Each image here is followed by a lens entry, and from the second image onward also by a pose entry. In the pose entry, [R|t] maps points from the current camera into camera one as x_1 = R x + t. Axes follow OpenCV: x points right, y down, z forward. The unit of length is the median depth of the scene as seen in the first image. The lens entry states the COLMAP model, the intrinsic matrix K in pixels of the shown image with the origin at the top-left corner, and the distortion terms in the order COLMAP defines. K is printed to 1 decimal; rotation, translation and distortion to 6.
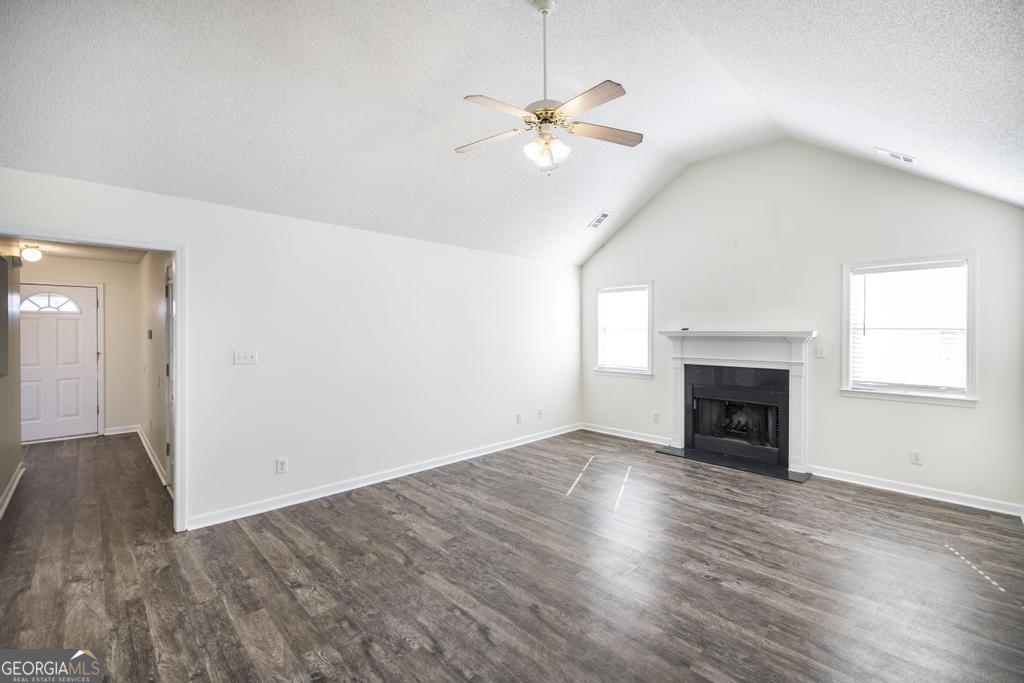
lens RADIAL K [[431.6, 0, 515.2], [0, 431.6, 336.0], [0, 0, 1]] dist [0.004271, -0.000013]
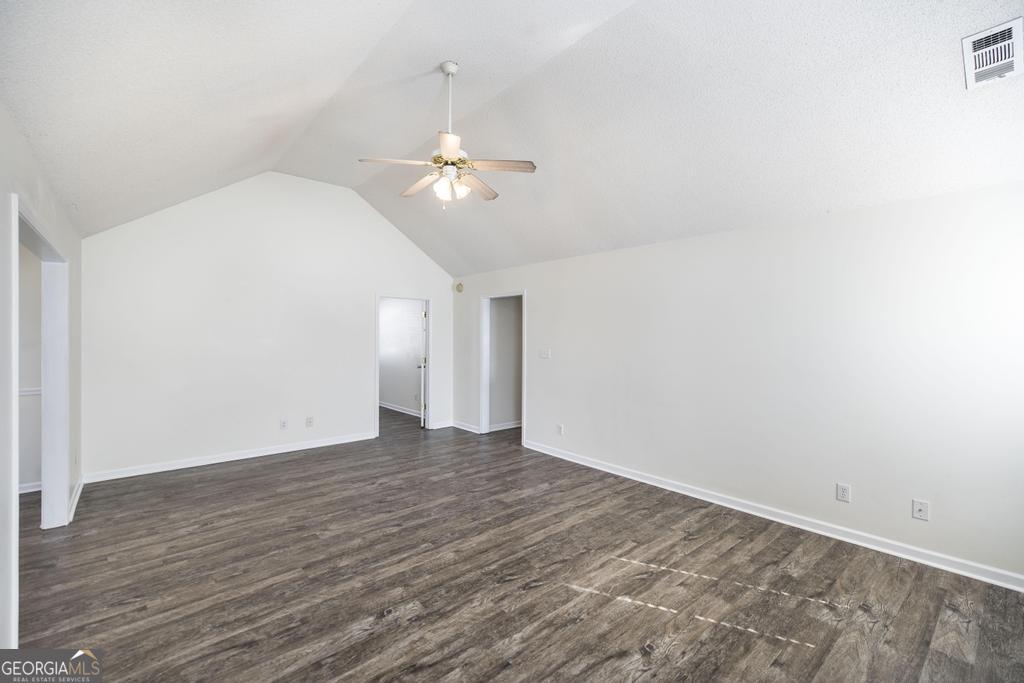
lens RADIAL K [[431.6, 0, 515.4], [0, 431.6, 339.0], [0, 0, 1]] dist [0.004271, -0.000013]
pose [[-0.052374, 0.004930, -0.998615, 1.069560], [-0.018284, 0.999815, 0.005895, -0.016056], [0.998460, 0.018567, -0.052274, 1.048398]]
